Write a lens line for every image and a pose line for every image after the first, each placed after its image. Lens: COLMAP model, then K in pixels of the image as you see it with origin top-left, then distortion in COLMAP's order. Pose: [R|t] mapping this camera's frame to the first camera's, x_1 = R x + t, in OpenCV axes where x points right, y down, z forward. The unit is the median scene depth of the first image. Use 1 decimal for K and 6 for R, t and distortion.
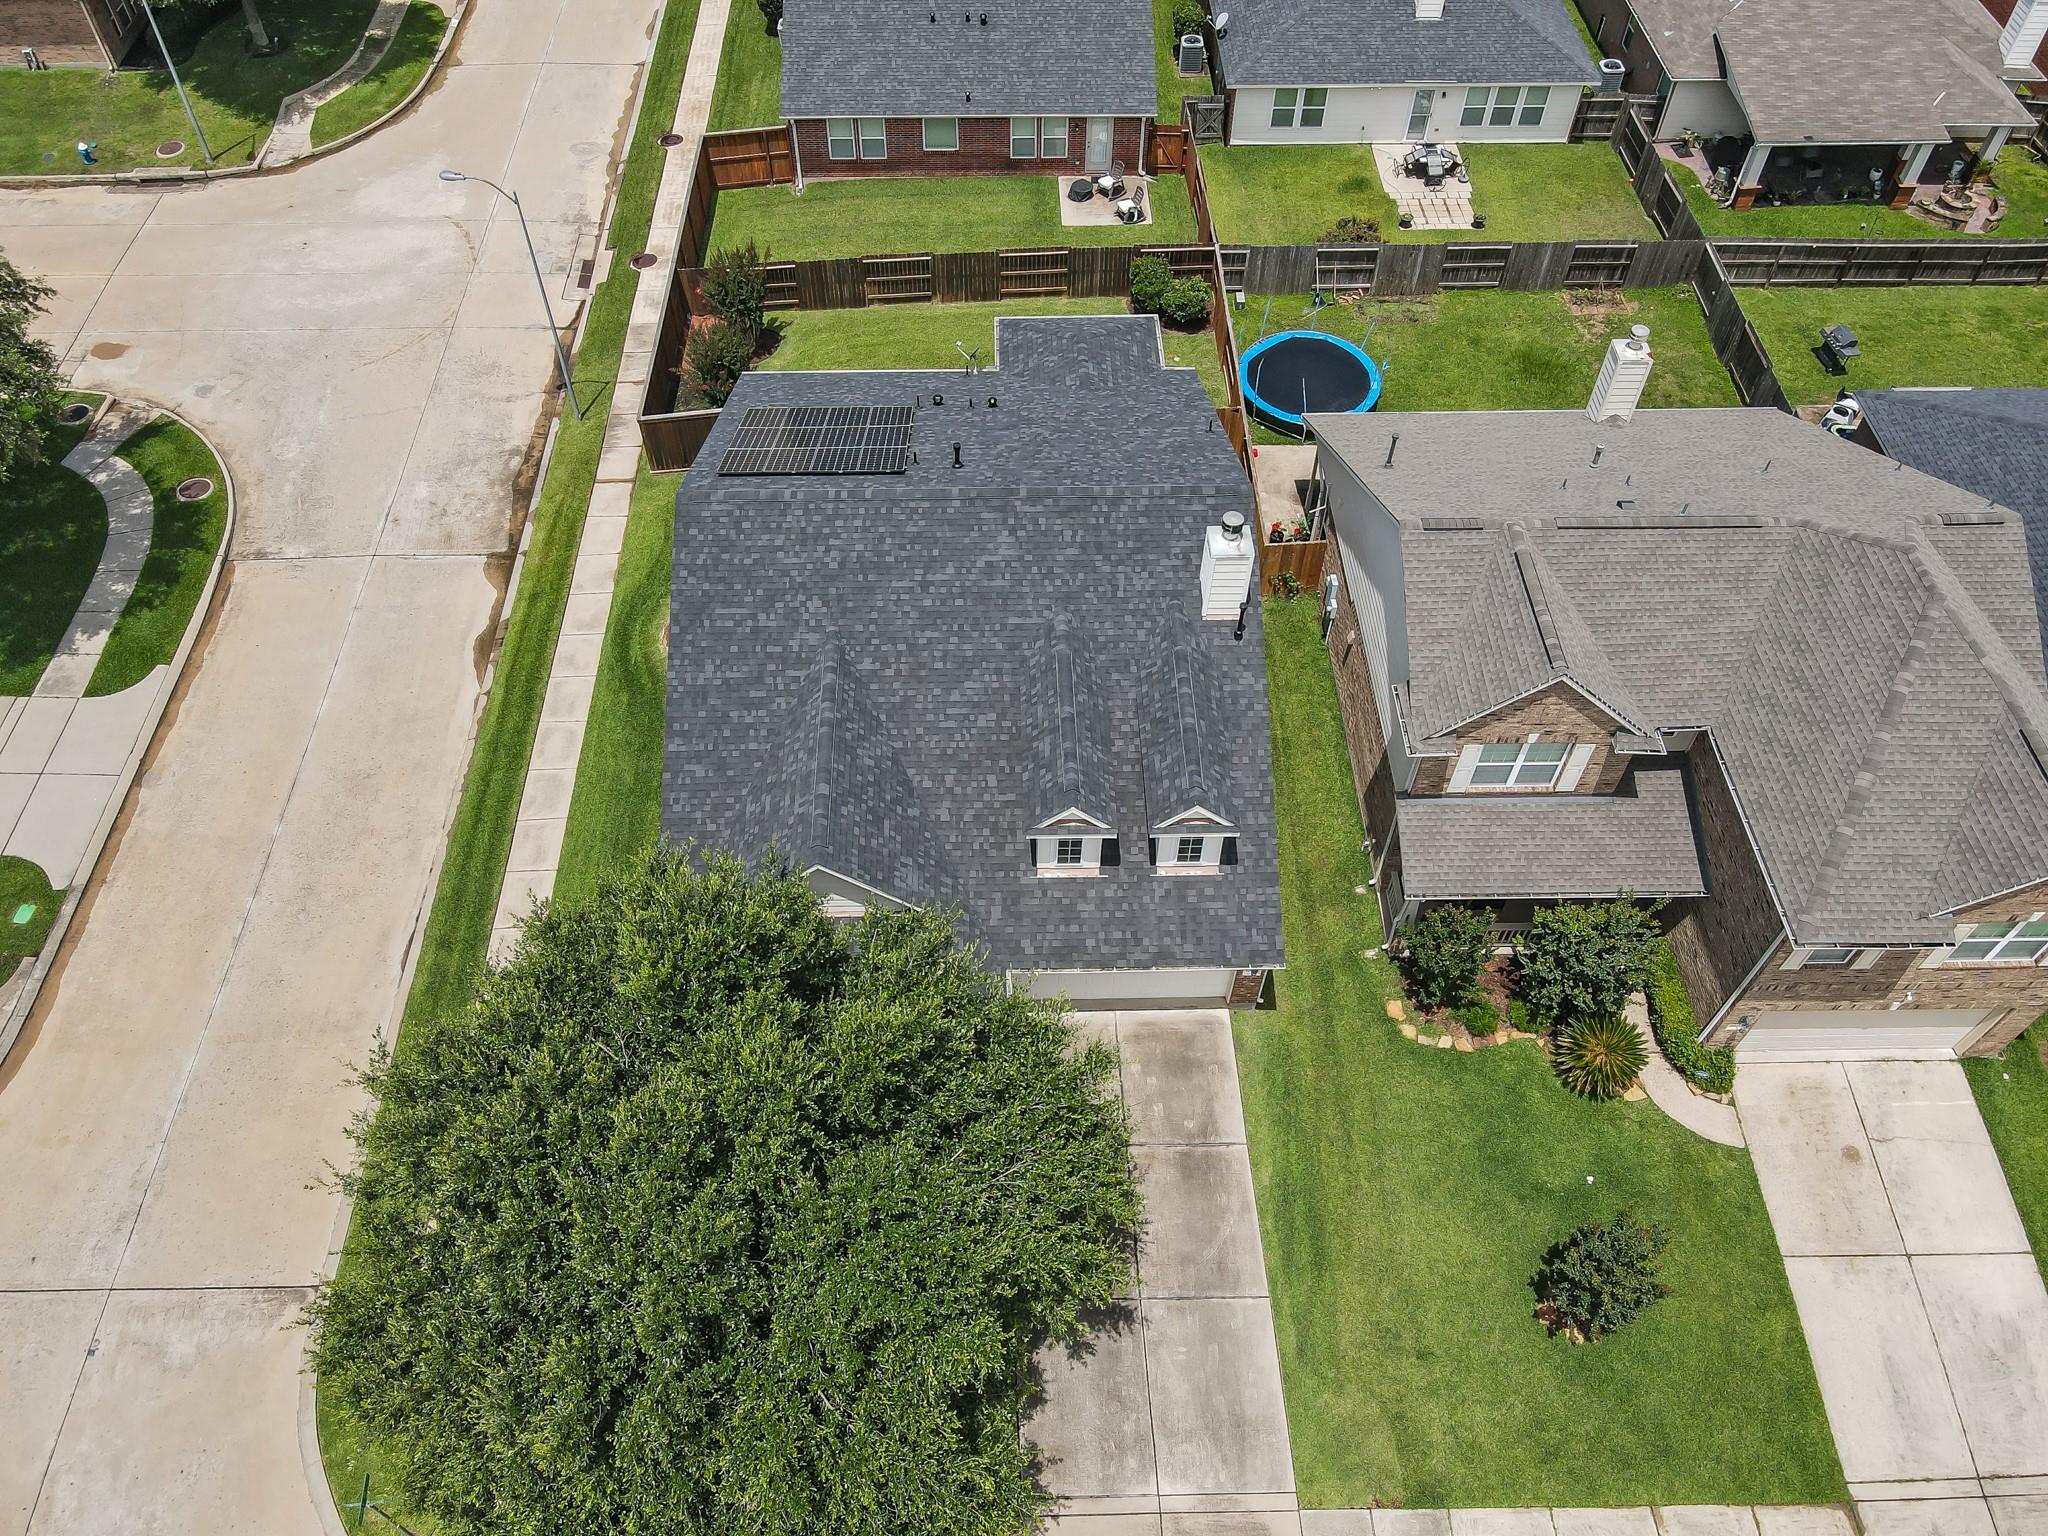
lens RADIAL K [[1508.3, 0, 1027.8], [0, 1508.3, 794.3], [0, 0, 1]] dist [0.006327, 0.000850]
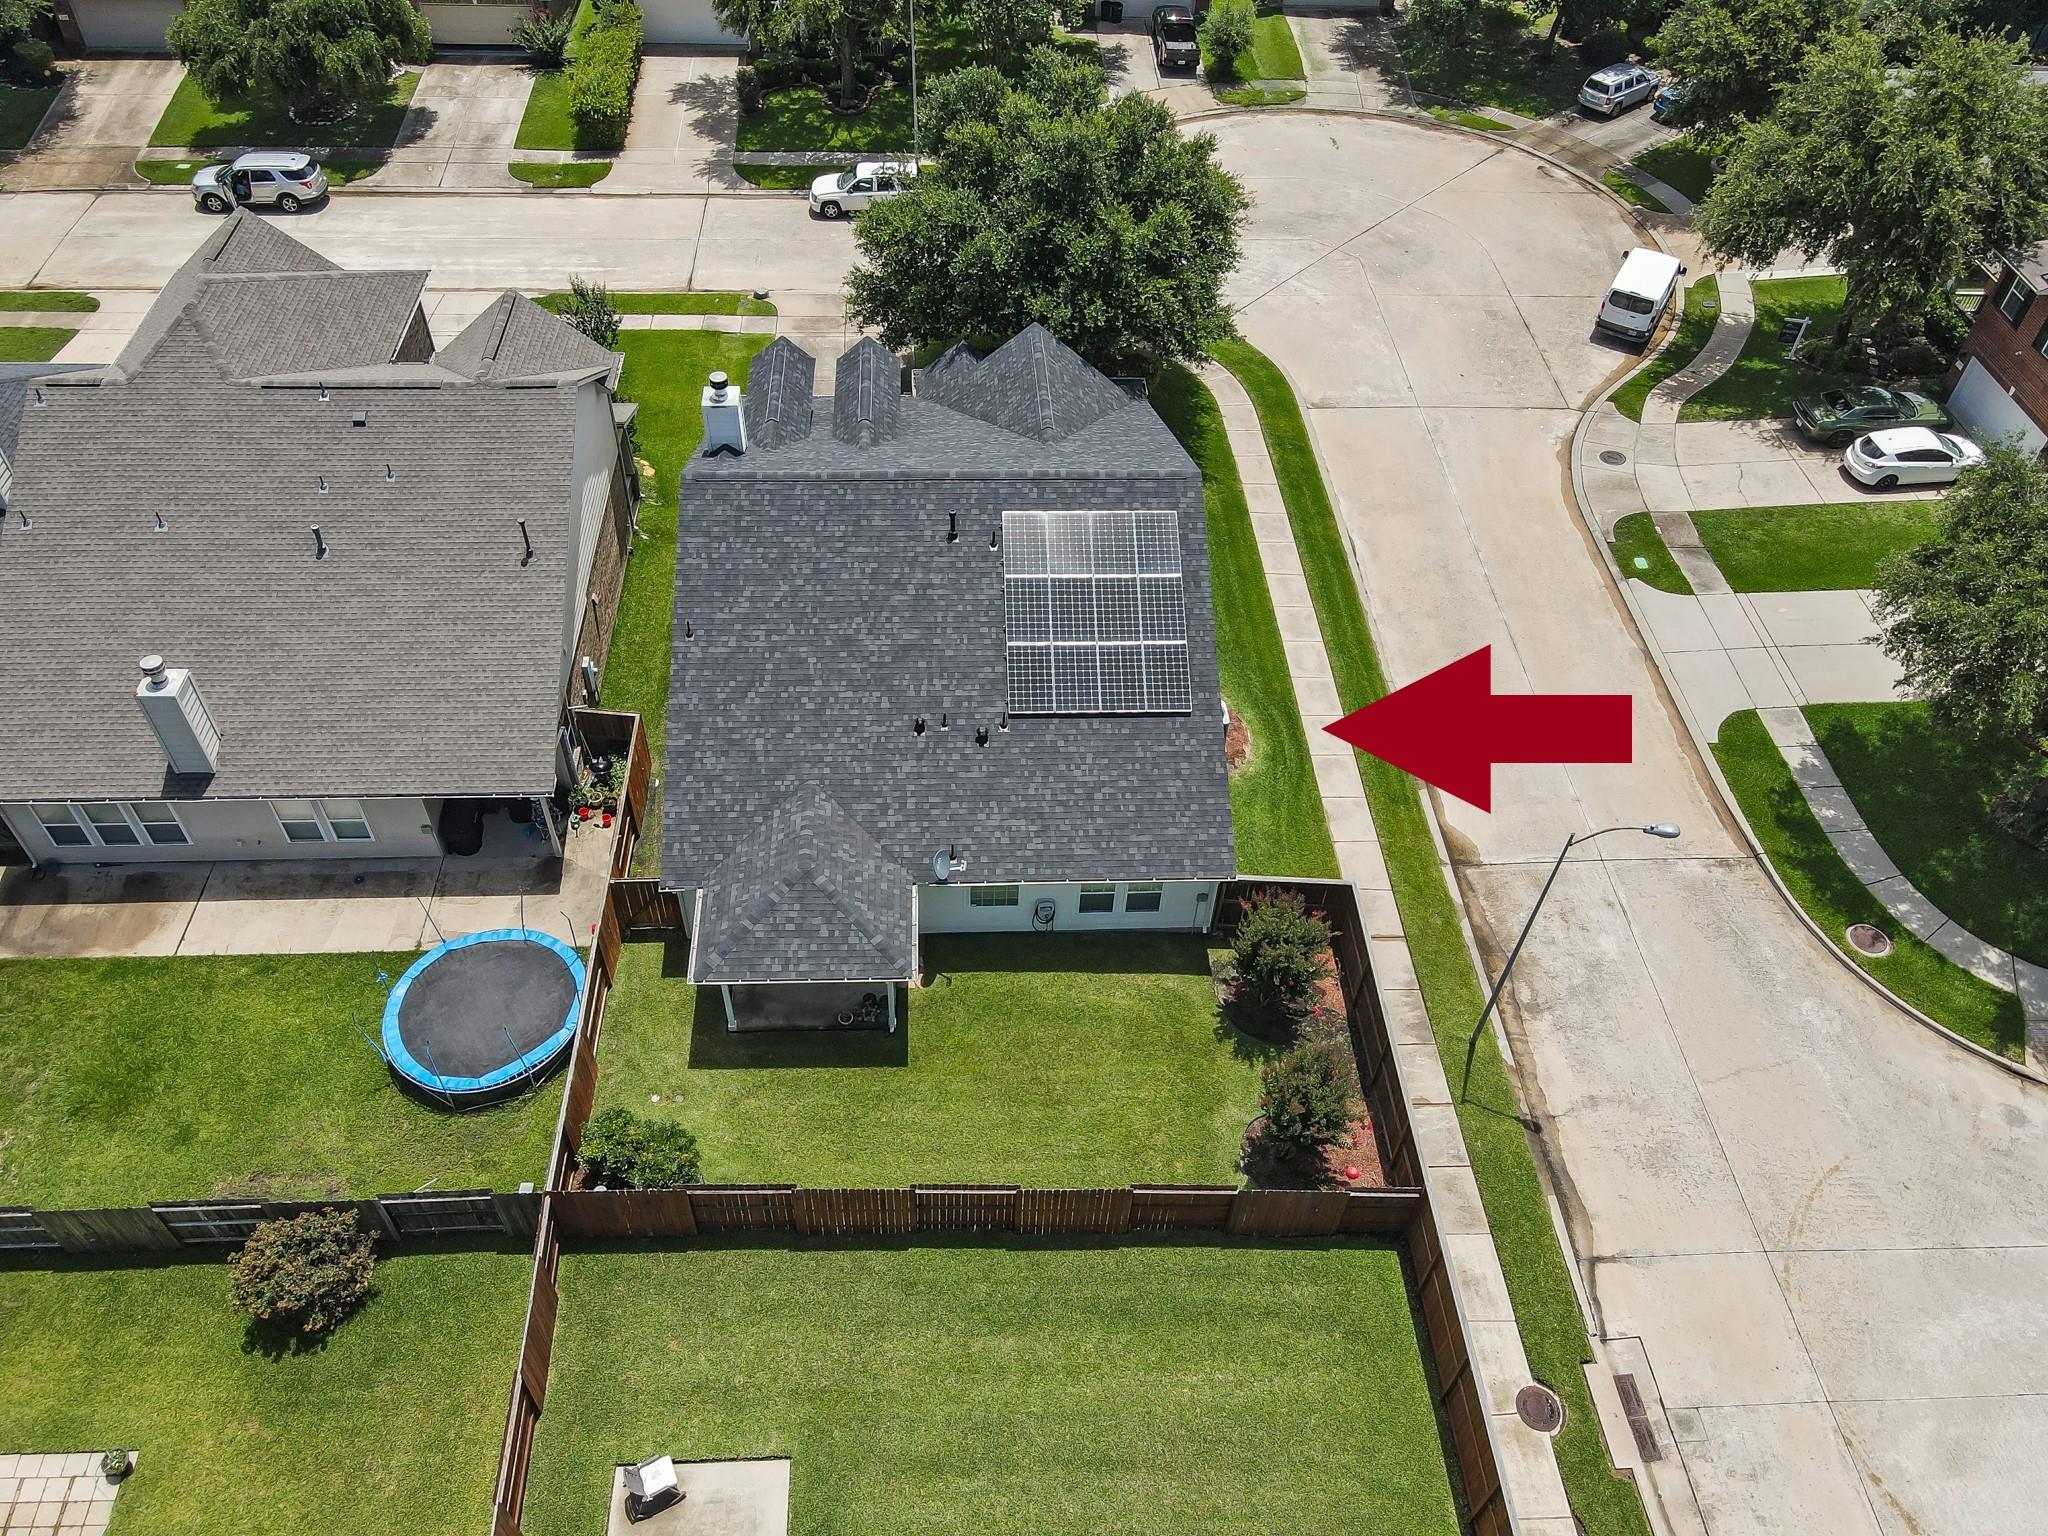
lens RADIAL K [[1508.3, 0, 1027.8], [0, 1508.3, 794.3], [0, 0, 1]] dist [0.006327, 0.000850]
pose [[-0.999069, -0.005962, -0.042728, -0.042651], [-0.041357, -0.149571, 0.987886, -1.022031], [-0.012280, 0.988733, 0.149185, 0.808005]]
